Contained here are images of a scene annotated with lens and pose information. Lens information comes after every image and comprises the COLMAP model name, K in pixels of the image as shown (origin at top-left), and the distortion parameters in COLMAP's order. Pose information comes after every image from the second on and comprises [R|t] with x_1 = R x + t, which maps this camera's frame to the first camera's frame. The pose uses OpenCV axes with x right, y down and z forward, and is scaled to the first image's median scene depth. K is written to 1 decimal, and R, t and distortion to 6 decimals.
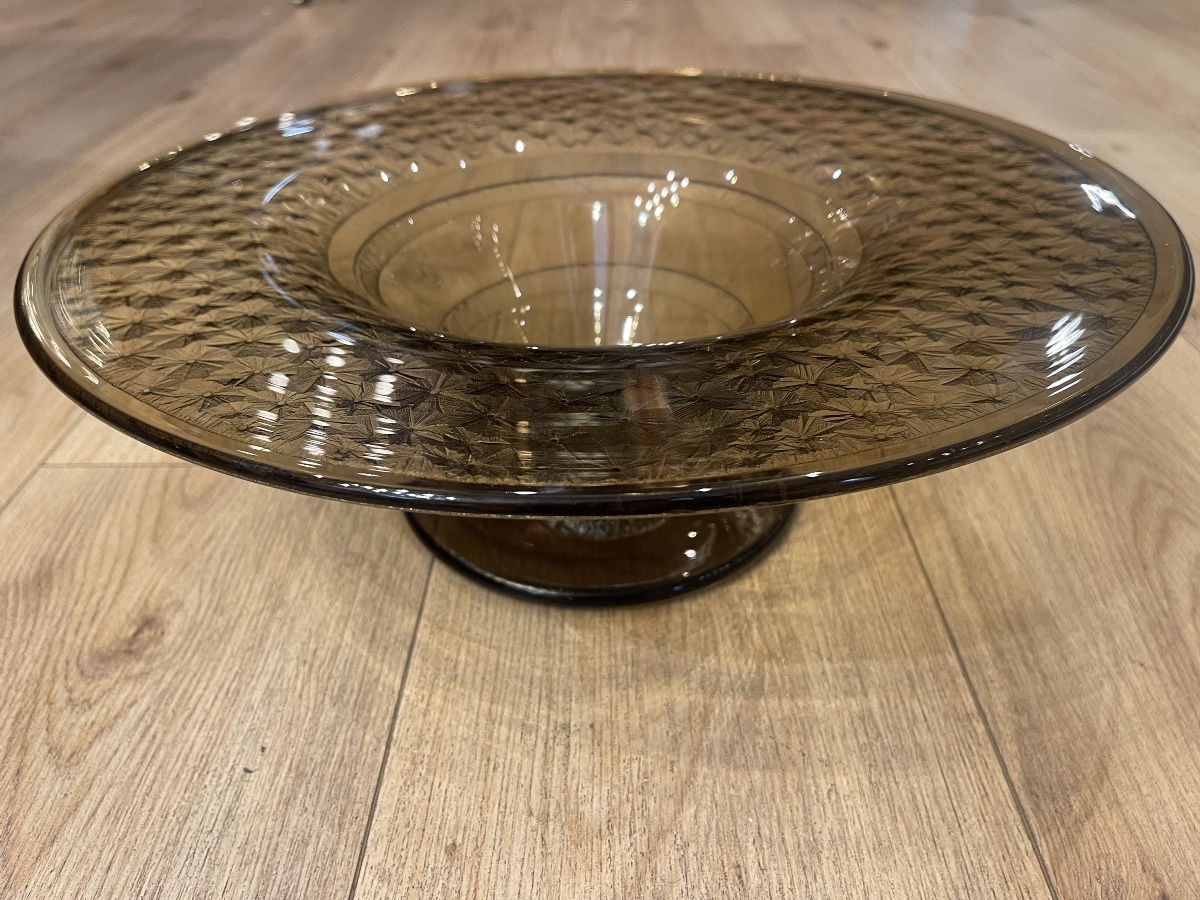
lens RADIAL K [[904.8, 0, 600.0], [0, 904.8, 450.0], [0, 0, 1]] dist [0.006568, -0.051634]
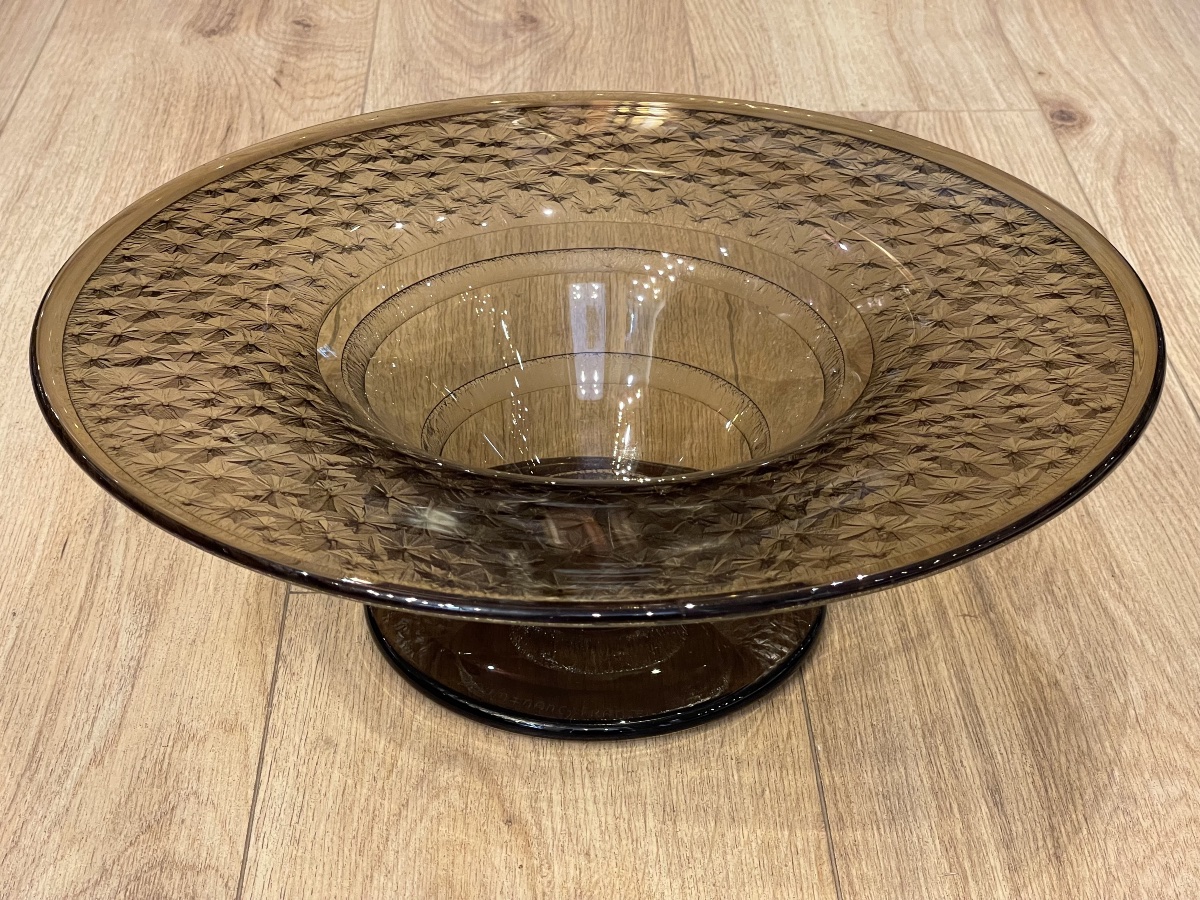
lens RADIAL K [[2232.1, 0, 600.0], [0, 2232.1, 450.0], [0, 0, 1]] dist [0.226155, 0.033181]
pose [[0.995265, 0.061929, -0.074915, 0.220879], [-0.065790, 0.996569, -0.050227, -0.016356], [0.071547, 0.054918, 0.995924, -1.611943]]
